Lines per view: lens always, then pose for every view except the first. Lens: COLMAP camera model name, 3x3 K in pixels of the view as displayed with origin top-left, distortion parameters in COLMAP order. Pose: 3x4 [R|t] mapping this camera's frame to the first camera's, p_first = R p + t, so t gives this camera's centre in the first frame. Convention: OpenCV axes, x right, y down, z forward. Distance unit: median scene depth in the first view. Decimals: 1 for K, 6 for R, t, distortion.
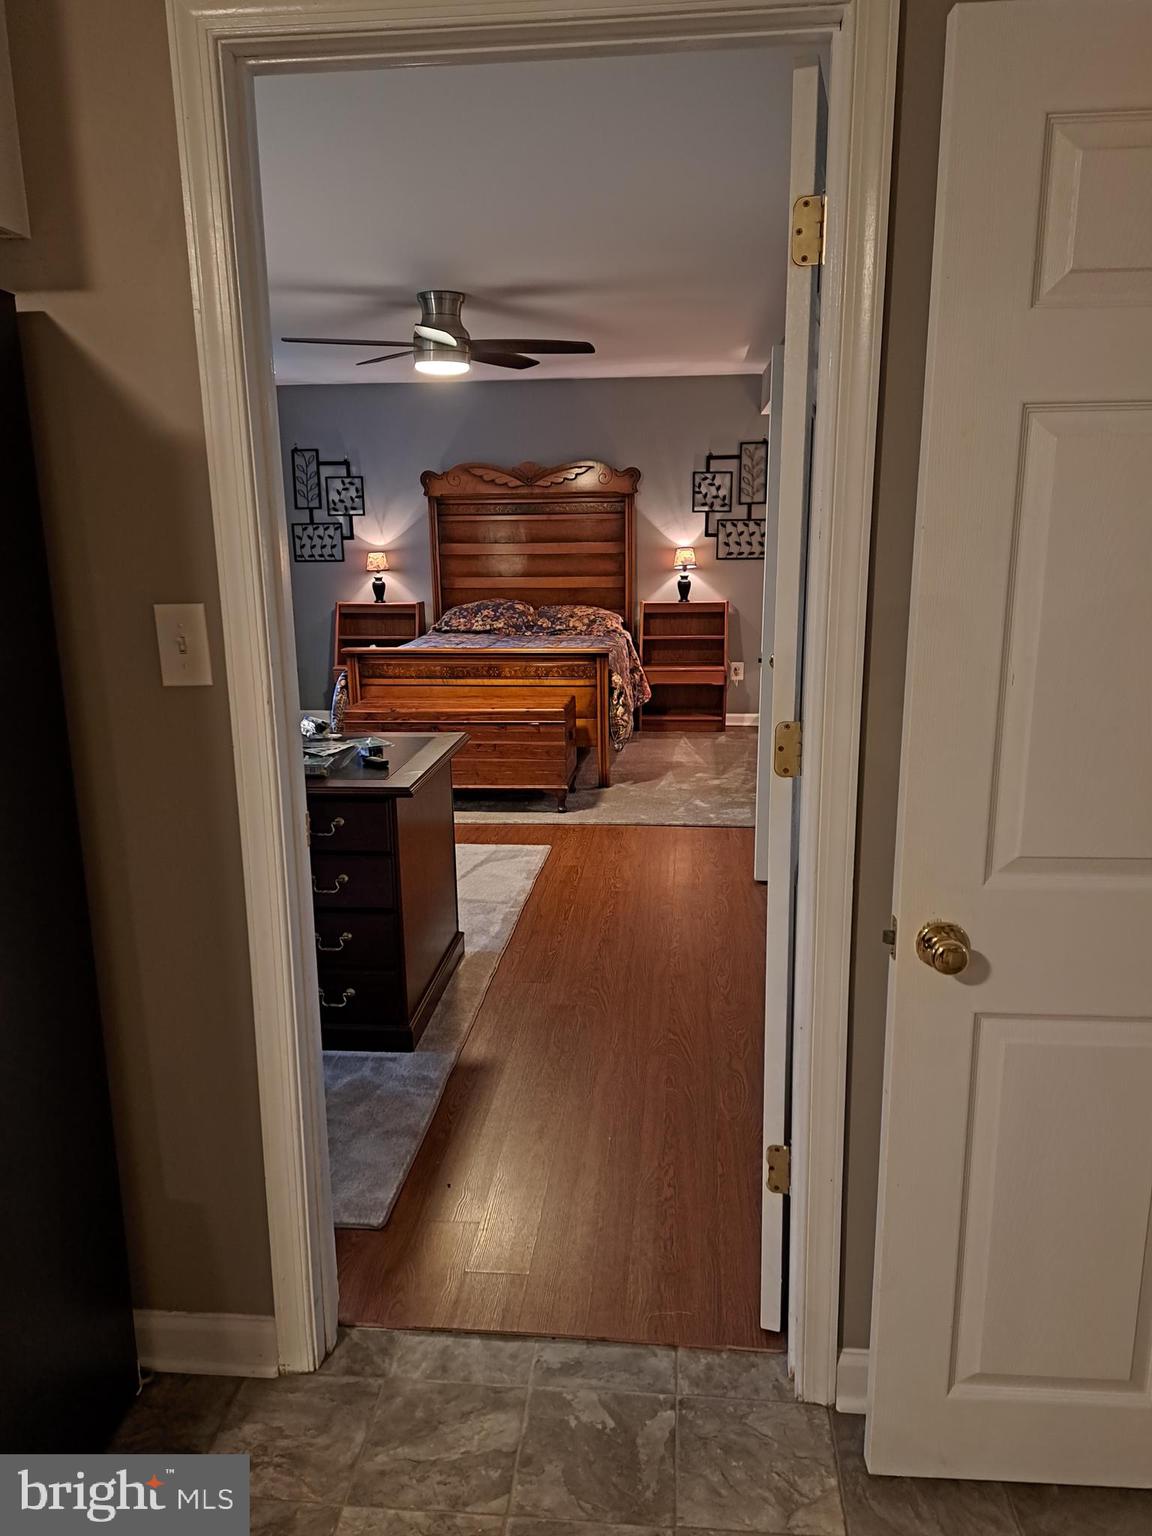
lens RADIAL K [[1103.7, 0, 586.0], [0, 1103.7, 786.8], [0, 0, 1]] dist [0.079219, -0.090758]
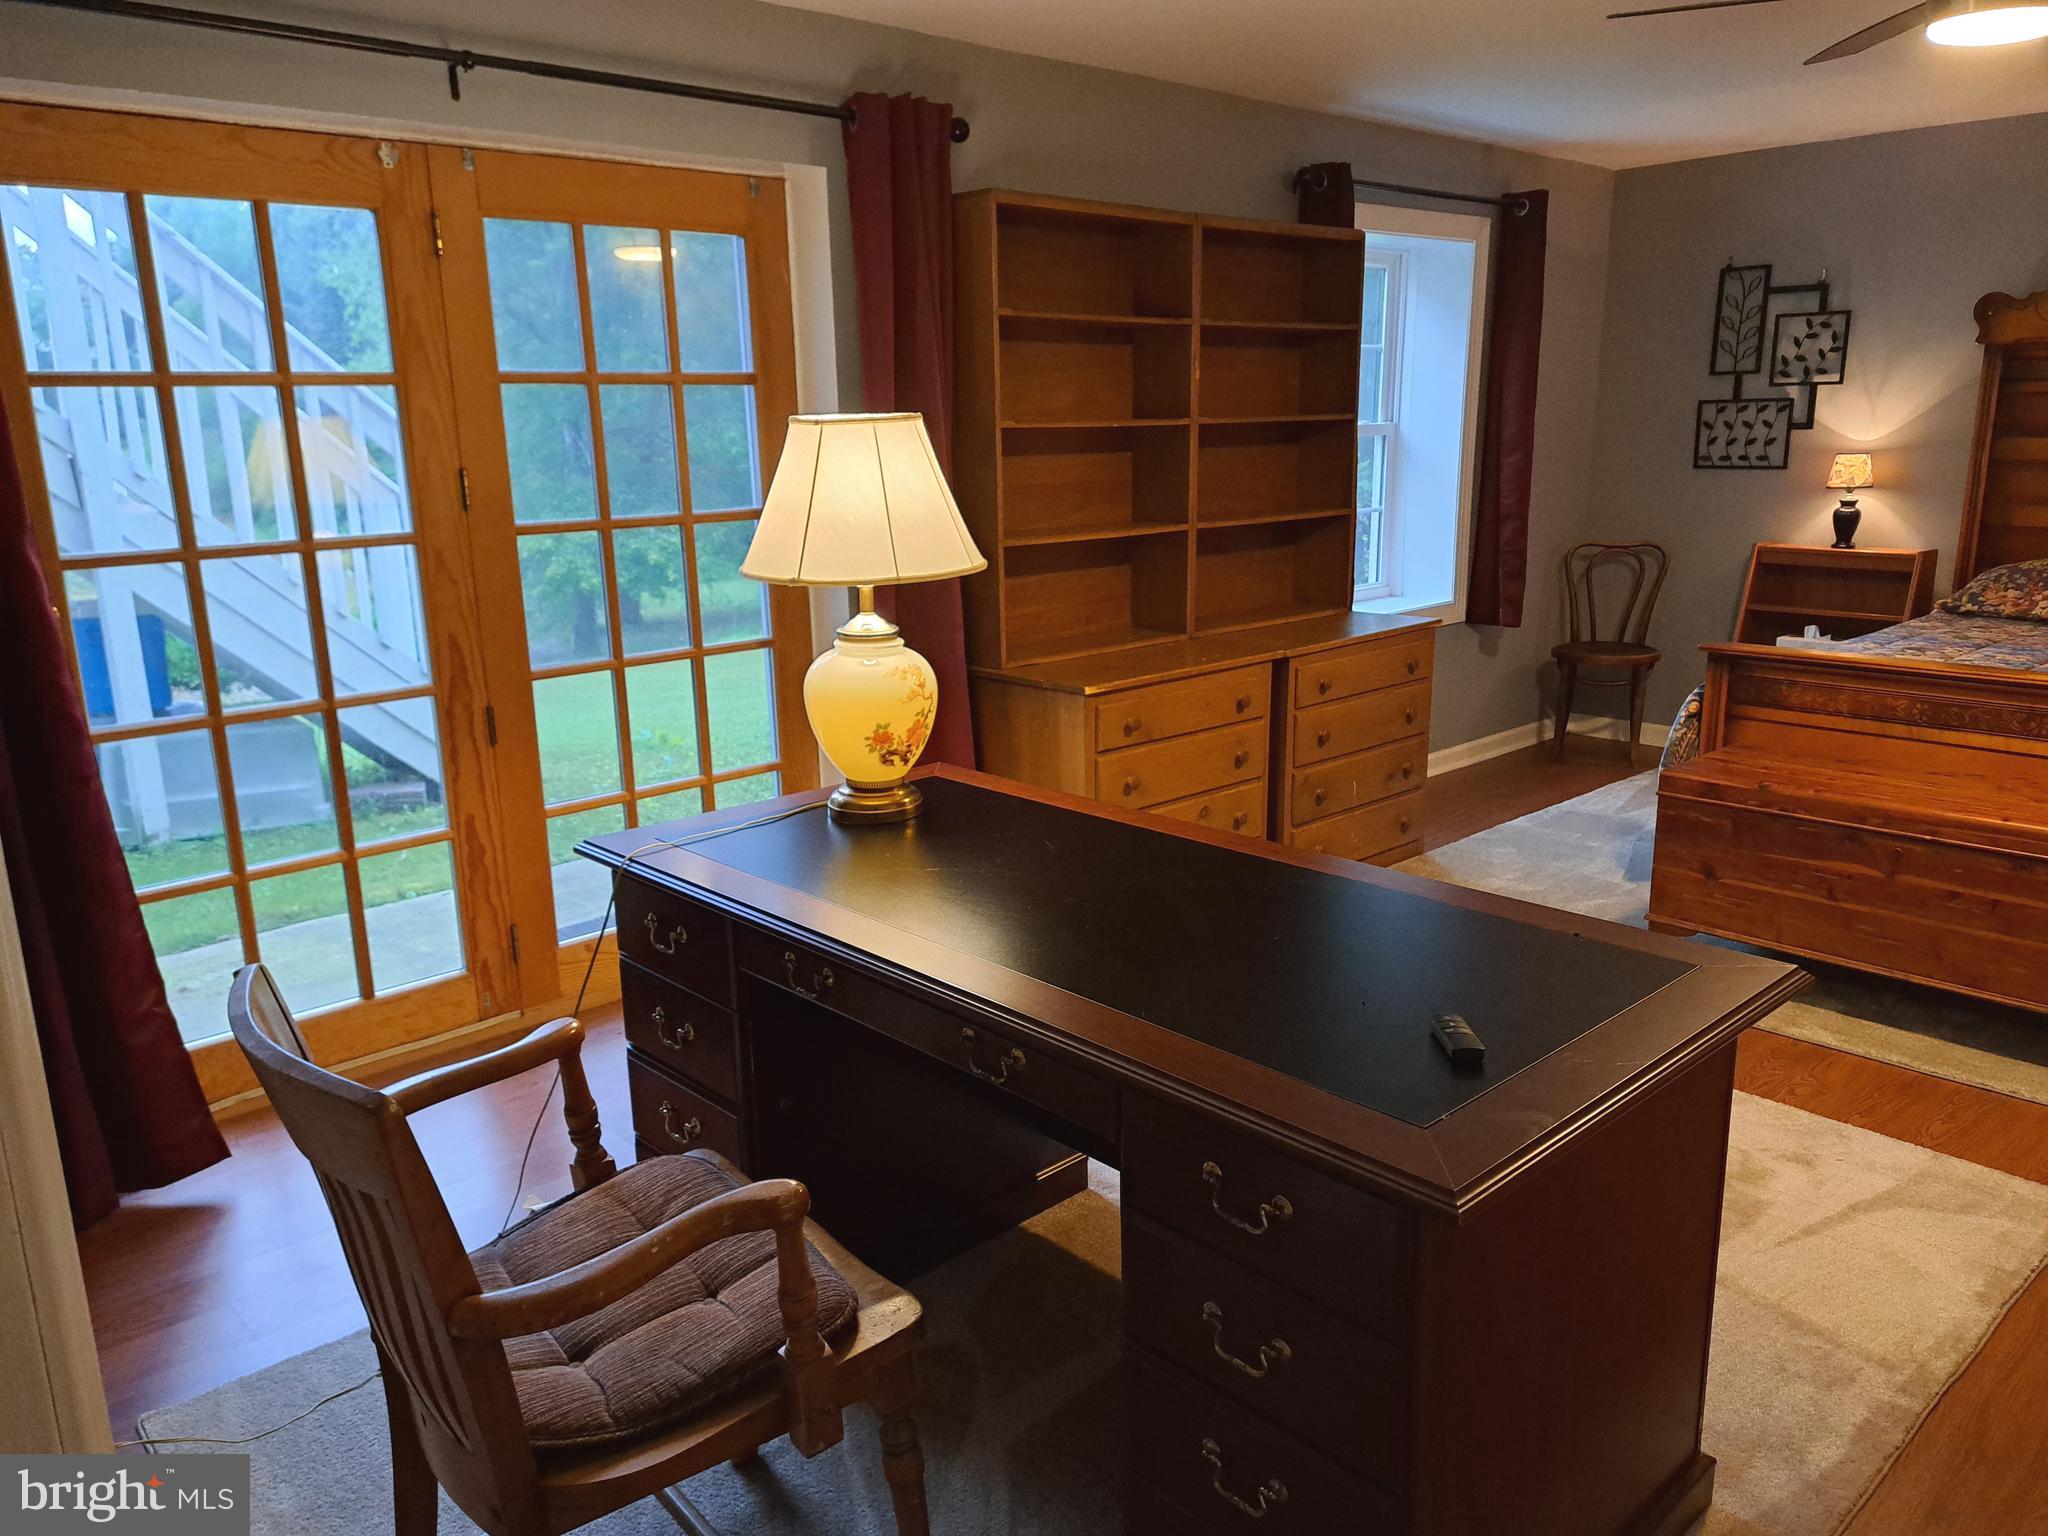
lens RADIAL K [[1471.6, 0, 1047.2], [0, 1471.6, 776.4], [0, 0, 1]] dist [0.079219, -0.090758]
pose [[0.750623, 0.160309, -0.640988, 0.005152], [-0.151681, 0.986020, 0.068975, -0.052053], [0.643085, 0.045452, 0.764445, 0.222848]]
